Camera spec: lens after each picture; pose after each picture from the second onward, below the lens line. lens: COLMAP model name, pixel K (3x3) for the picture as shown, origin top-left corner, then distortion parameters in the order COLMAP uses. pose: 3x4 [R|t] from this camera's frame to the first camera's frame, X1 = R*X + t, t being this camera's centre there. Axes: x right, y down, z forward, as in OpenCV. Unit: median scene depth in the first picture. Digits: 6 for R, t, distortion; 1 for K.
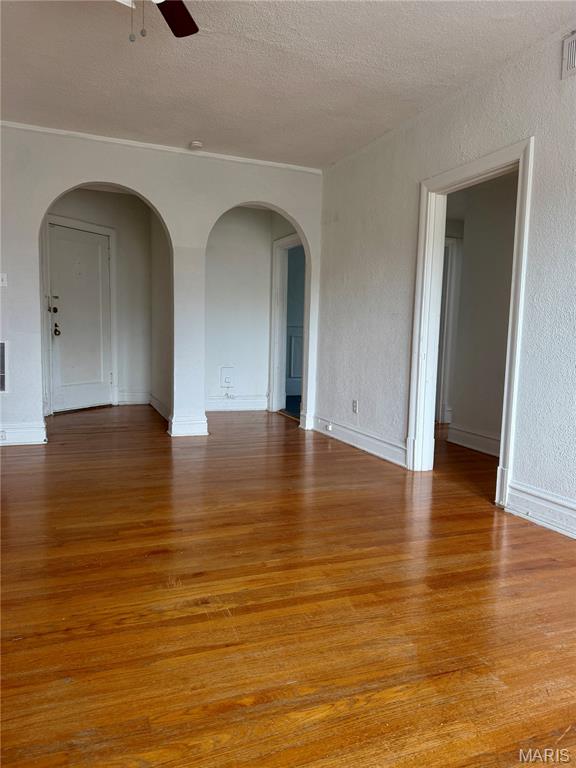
lens RADIAL K [[538.9, 0, 288.0], [0, 538.9, 384.0], [0, 0, 1]] dist [0.091268, -0.137447]
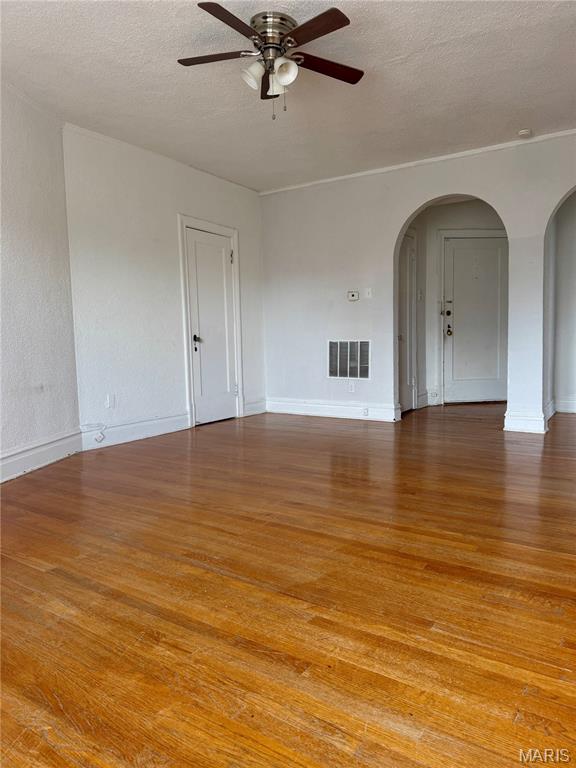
lens RADIAL K [[538.9, 0, 288.0], [0, 538.9, 384.0], [0, 0, 1]] dist [0.091268, -0.137447]
pose [[0.560988, 0.033841, -0.827132, 0.803181], [-0.046774, 0.998864, 0.009143, 0.044126], [0.826501, 0.033559, 0.561934, 0.211317]]
